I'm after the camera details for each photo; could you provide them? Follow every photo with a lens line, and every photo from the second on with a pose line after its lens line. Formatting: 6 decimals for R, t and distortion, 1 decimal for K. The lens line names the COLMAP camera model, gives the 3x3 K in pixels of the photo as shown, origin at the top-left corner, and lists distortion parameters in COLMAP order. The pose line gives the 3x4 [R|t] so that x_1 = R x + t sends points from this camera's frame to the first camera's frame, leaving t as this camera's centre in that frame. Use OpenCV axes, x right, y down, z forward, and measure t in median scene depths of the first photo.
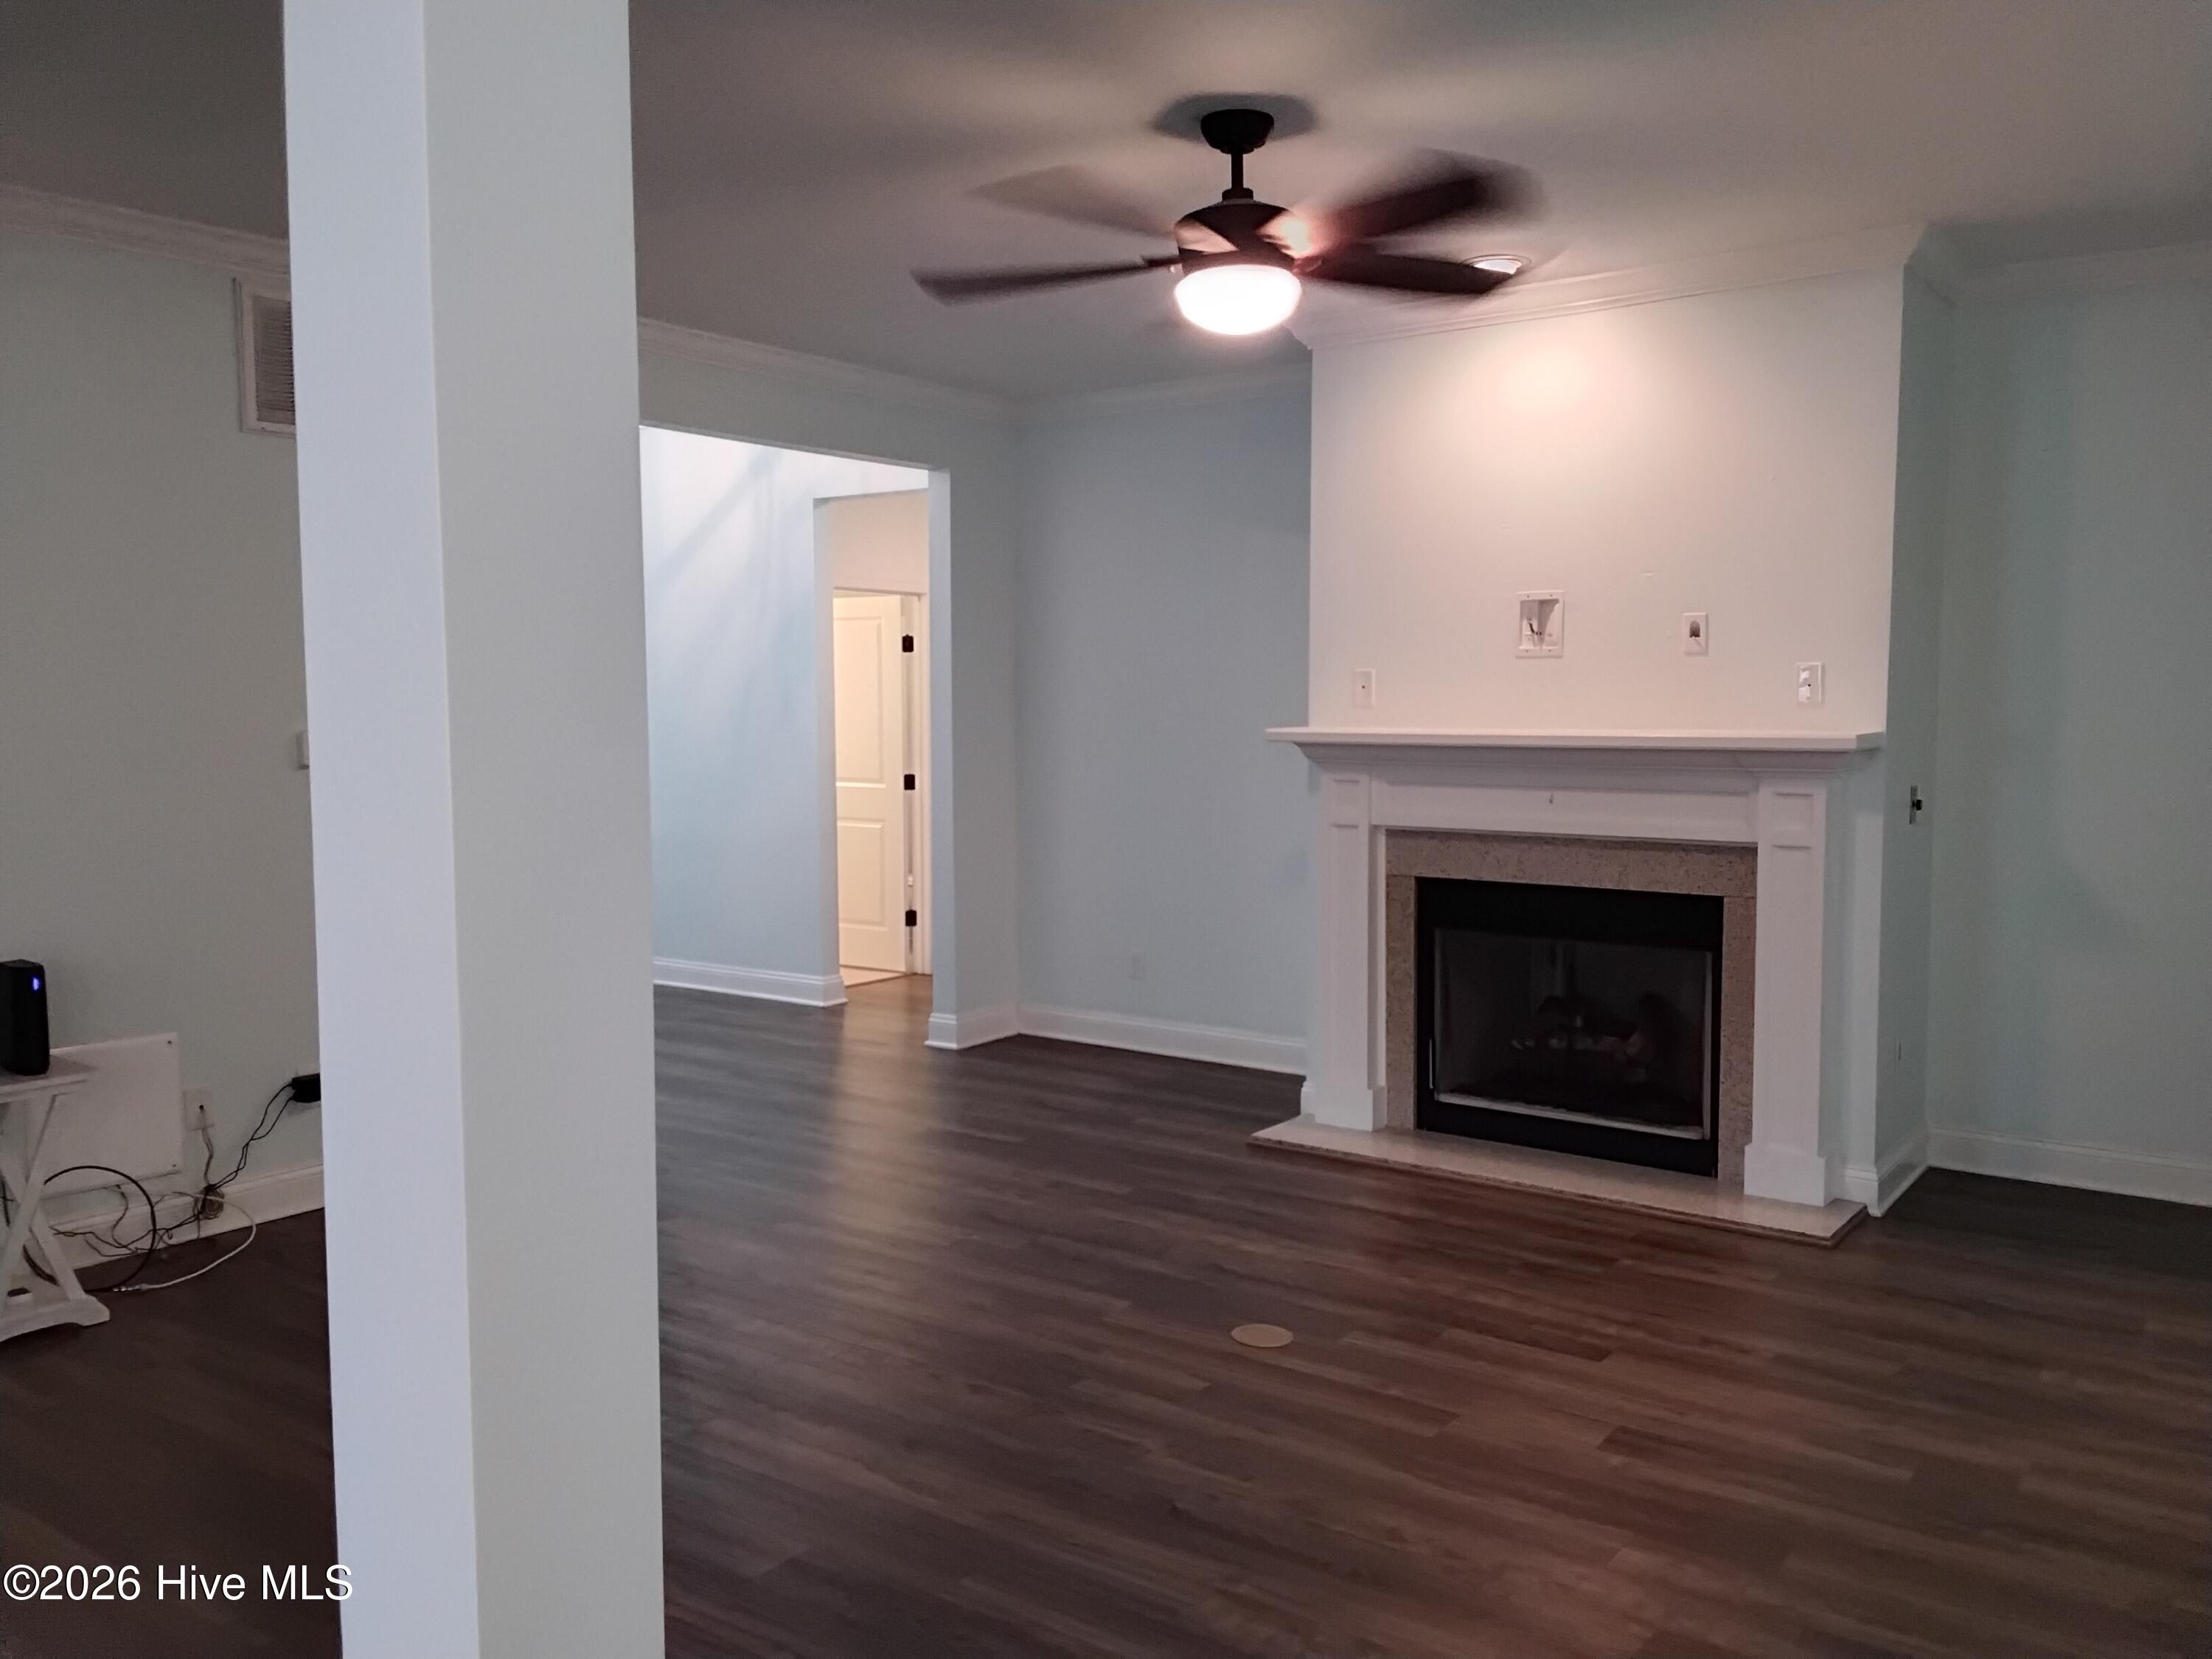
lens RADIAL K [[1730.0, 0, 1148.6], [0, 1730.0, 826.2], [0, 0, 1]] dist [0.106802, -0.171143]
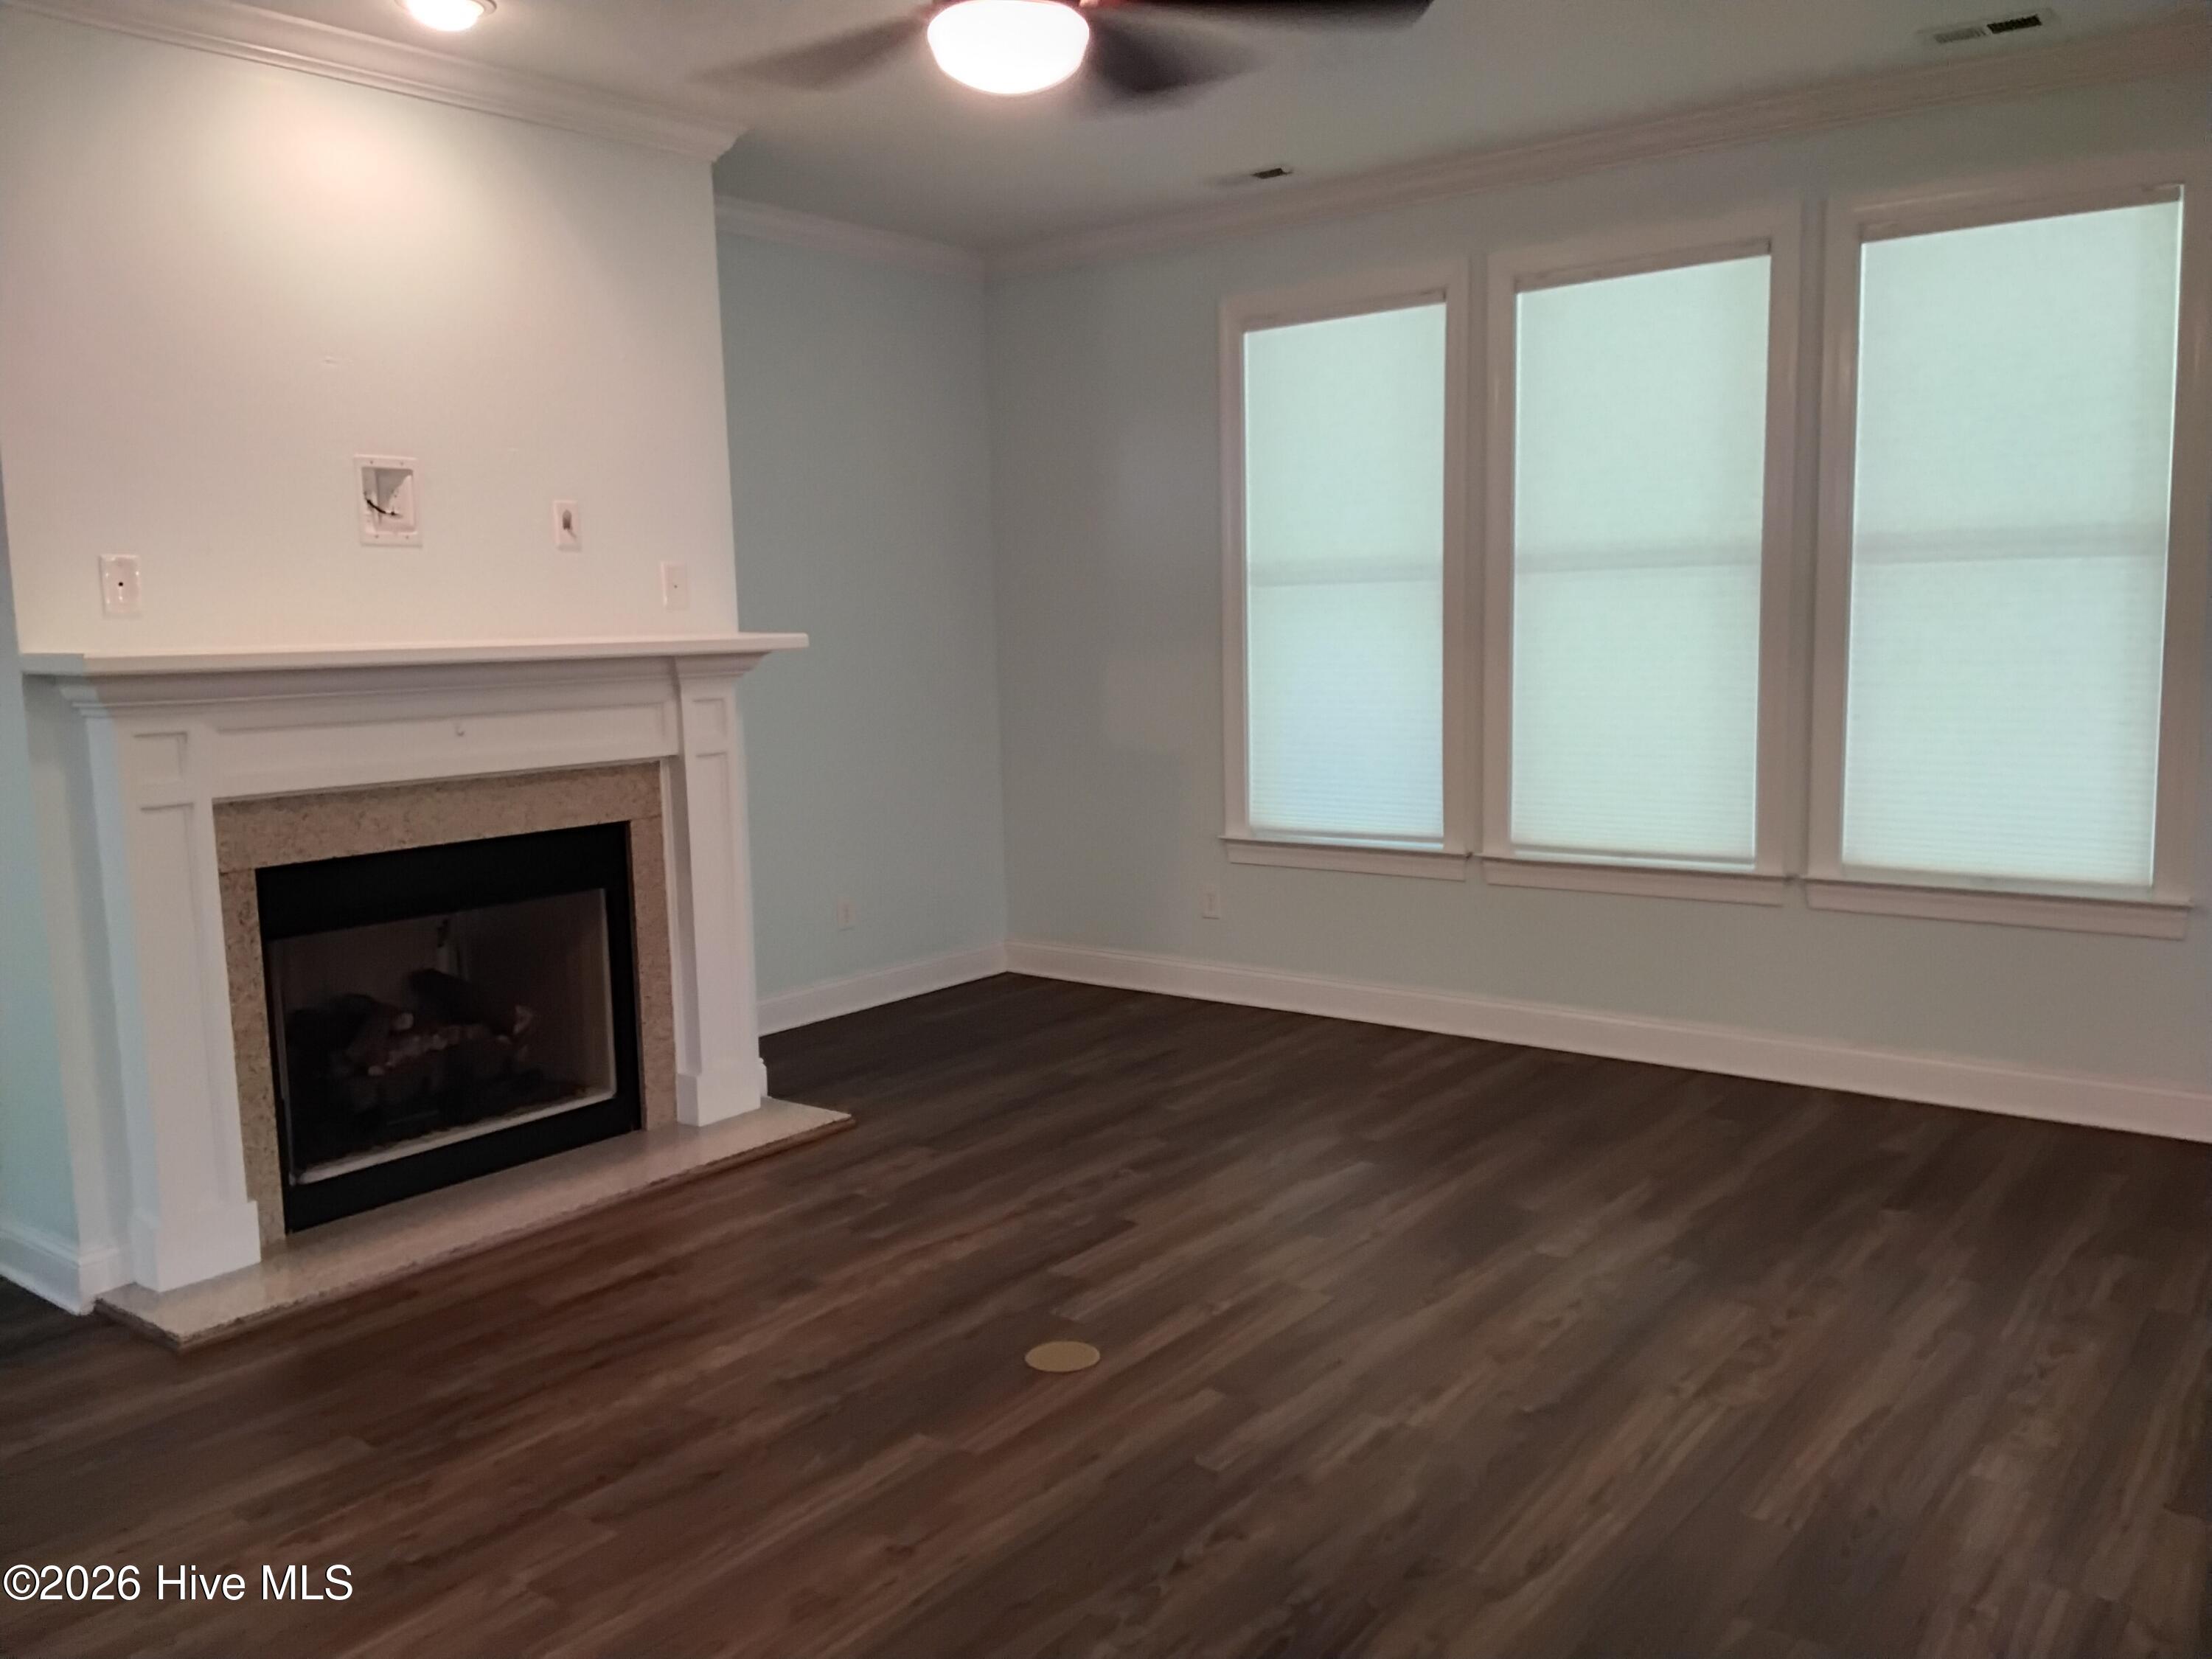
lens RADIAL K [[1736.3, 0, 1103.2], [0, 1736.3, 826.7], [0, 0, 1]] dist [0.113628, -0.186048]
pose [[0.052208, -0.122063, 0.991148, -0.569105], [0.097626, 0.988372, 0.116578, -0.039095], [-0.993853, 0.090675, 0.063518, 0.713932]]
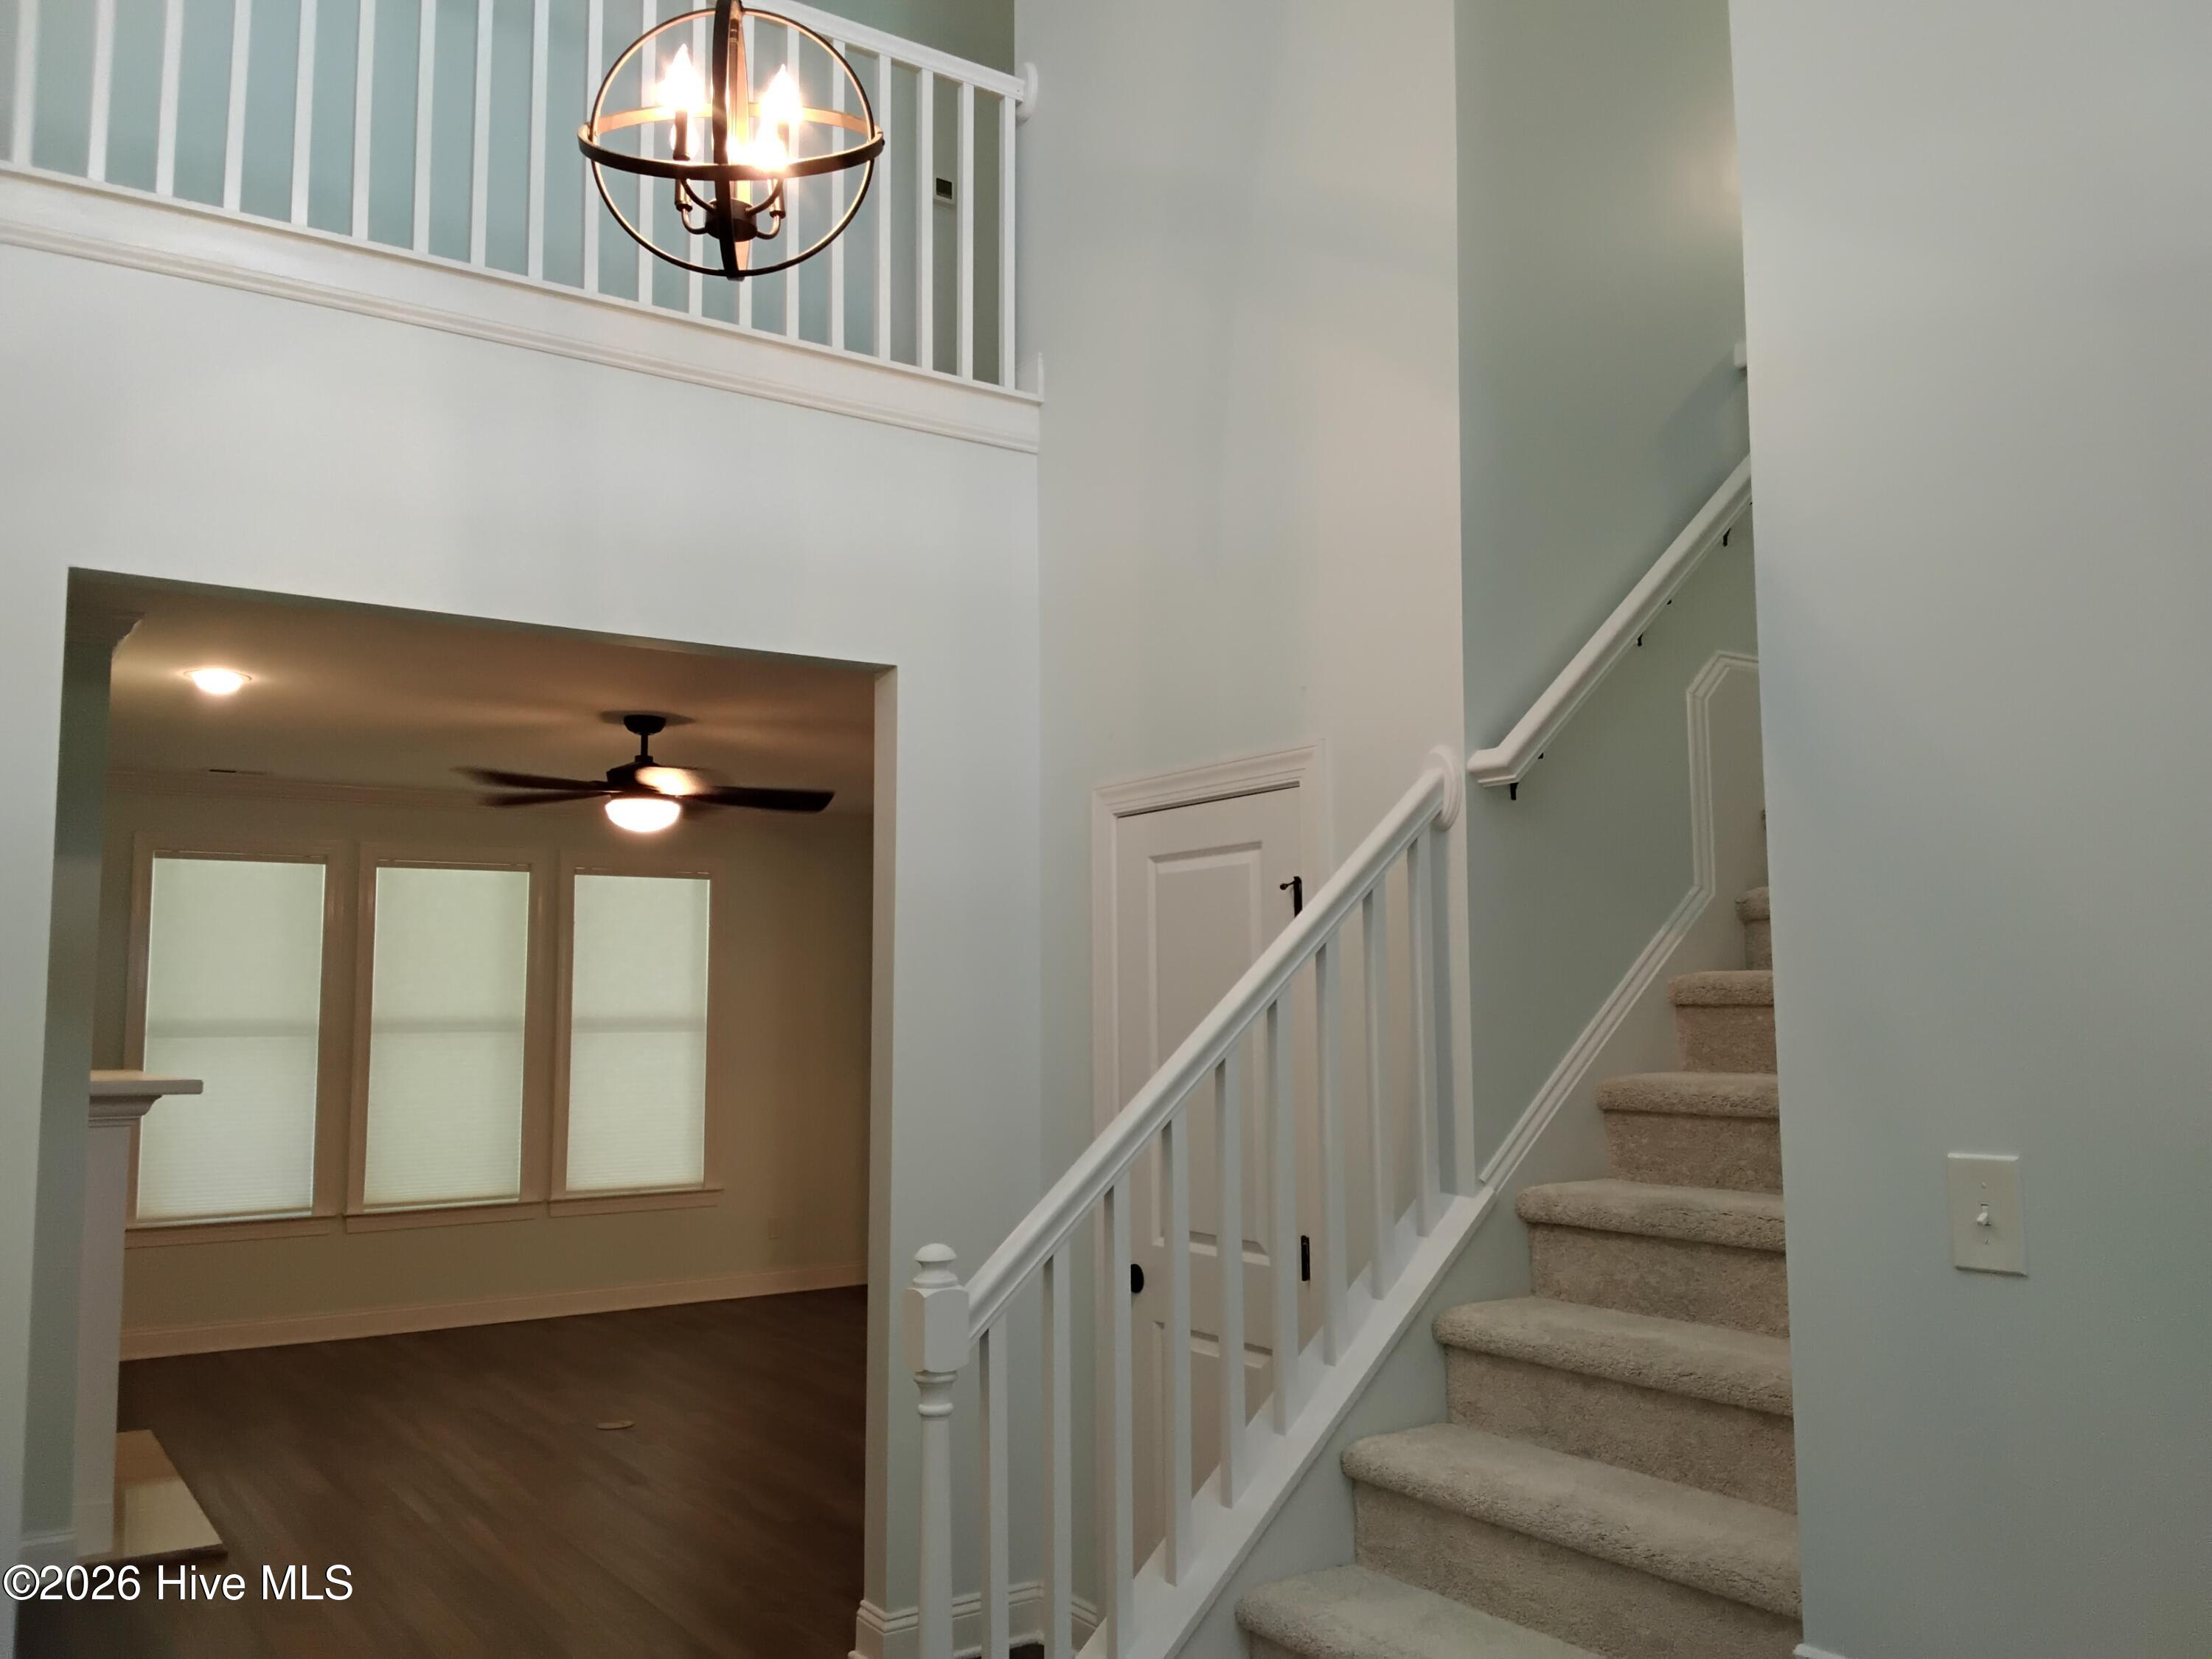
lens RADIAL K [[1763.8, 0, 1121.3], [0, 1763.8, 836.0], [0, 0, 1]] dist [0.115613, -0.192894]
pose [[-0.931692, 0.044305, 0.360537, -0.819800], [0.033462, 0.998782, -0.036264, -0.150053], [-0.361705, -0.021723, -0.932040, 1.923479]]
